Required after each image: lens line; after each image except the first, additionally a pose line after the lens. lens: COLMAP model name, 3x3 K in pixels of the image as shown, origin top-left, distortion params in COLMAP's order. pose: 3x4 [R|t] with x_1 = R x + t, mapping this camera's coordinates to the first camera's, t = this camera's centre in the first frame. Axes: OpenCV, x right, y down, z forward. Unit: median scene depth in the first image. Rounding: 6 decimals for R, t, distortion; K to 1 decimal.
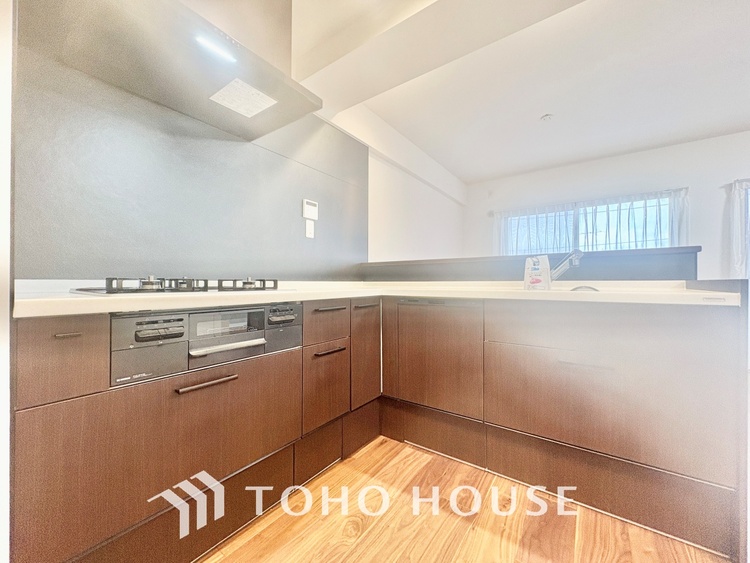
lens RADIAL K [[299.4, 0, 372.1], [0, 299.4, 277.3], [0, 0, 1]] dist [0.000659, 0.000230]
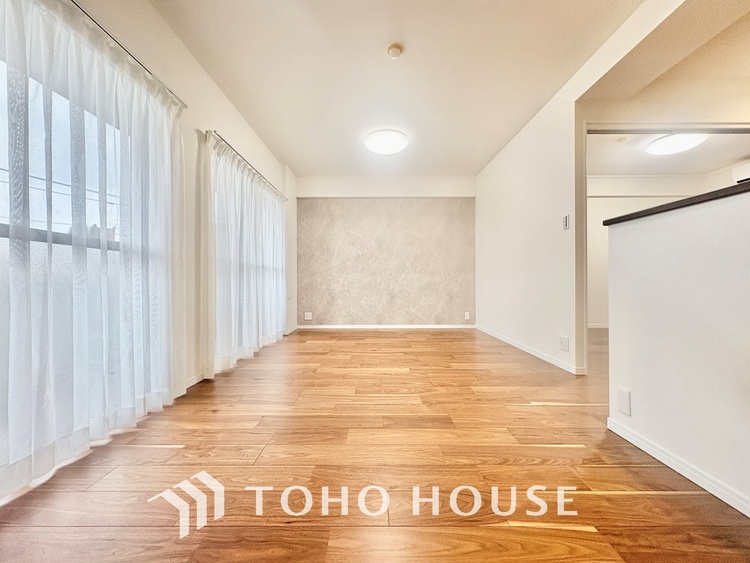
lens RADIAL K [[299.4, 0, 375.5], [0, 299.4, 281.2], [0, 0, 1]] dist [0.000659, 0.000230]
pose [[-0.580745, 0.002447, 0.814082, 0.505722], [-0.007302, 0.999940, -0.008215, 0.094110], [-0.814053, -0.010715, -0.580692, 1.625313]]
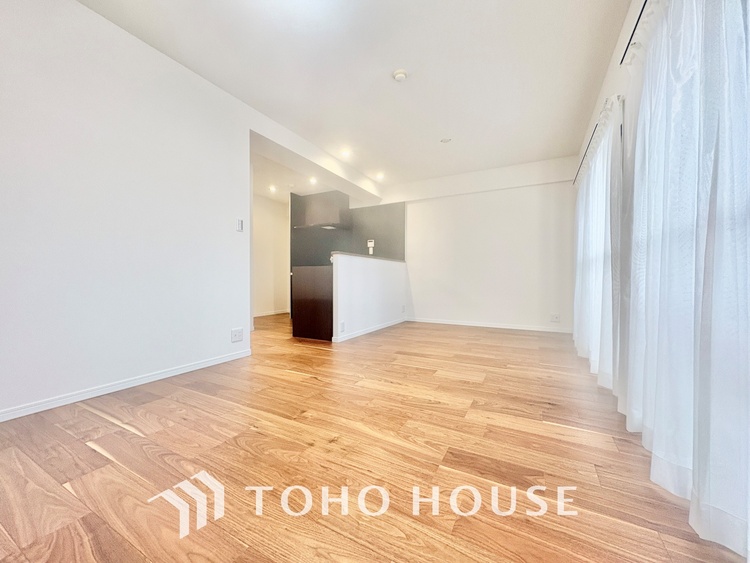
lens RADIAL K [[299.4, 0, 375.2], [0, 299.4, 280.4], [0, 0, 1]] dist [0.000659, 0.000230]
pose [[0.129166, 0.007090, -0.991598, 2.501102], [0.010107, 0.999913, 0.008466, 0.083430], [0.991572, -0.011116, 0.129083, 0.707471]]
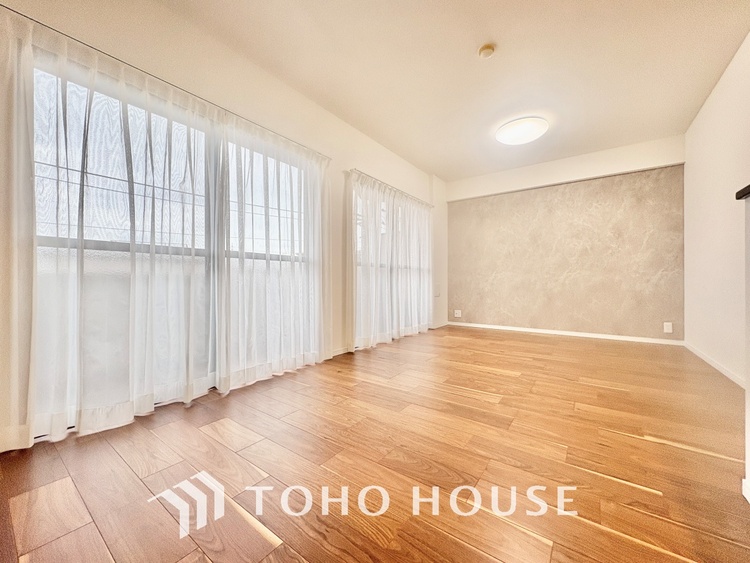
lens RADIAL K [[299.4, 0, 375.3], [0, 299.4, 280.7], [0, 0, 1]] dist [0.000659, 0.000230]
pose [[0.010644, 0.000938, 0.999943, 0.258081], [-0.011571, 0.999933, -0.000815, 0.092465], [-0.999876, -0.011562, 0.010654, 1.343033]]
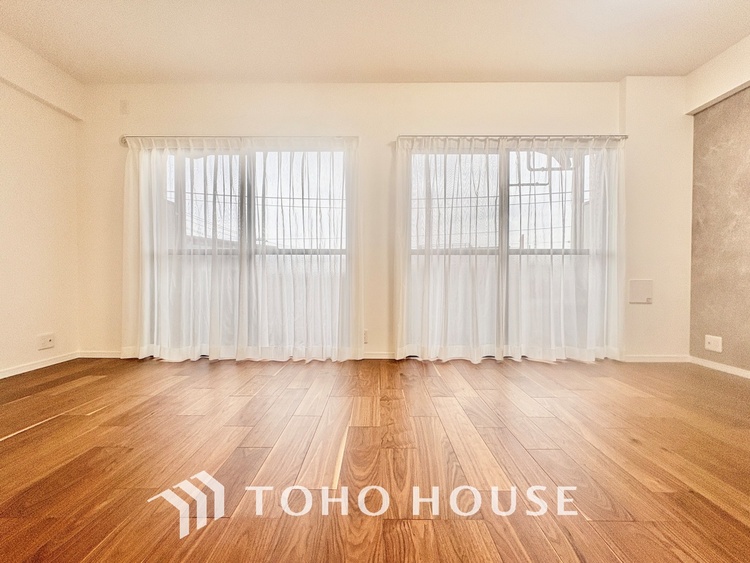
lens RADIAL K [[299.4, 0, 374.2], [0, 299.4, 279.7], [0, 0, 1]] dist [0.000659, 0.000230]
pose [[0.817551, -0.006013, 0.575825, 0.983417], [-0.008649, 0.999704, 0.022719, 0.090332], [-0.575792, -0.023554, 0.817257, 0.498420]]
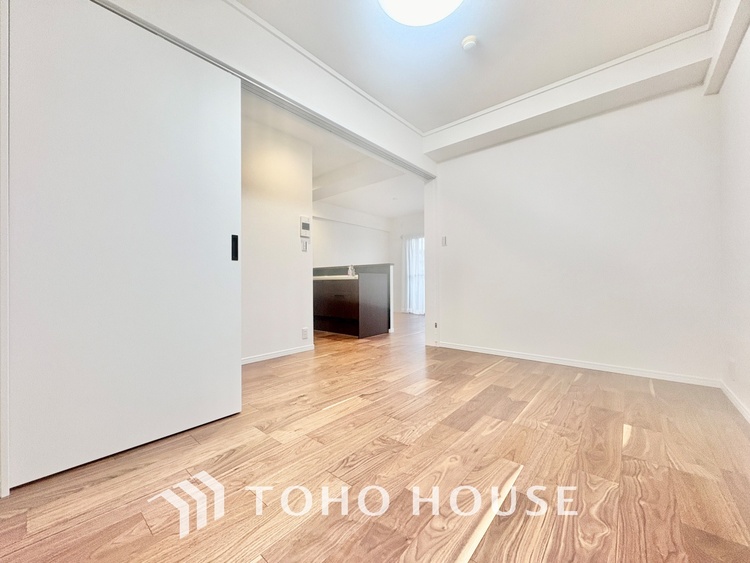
lens RADIAL K [[299.4, 0, 381.6], [0, 299.4, 283.4], [0, 0, 1]] dist [0.000659, 0.000230]
pose [[0.998044, -0.006503, -0.062169, 1.498662], [0.007327, 0.999888, 0.013039, 0.067626], [0.062077, -0.013469, 0.997980, -0.357745]]
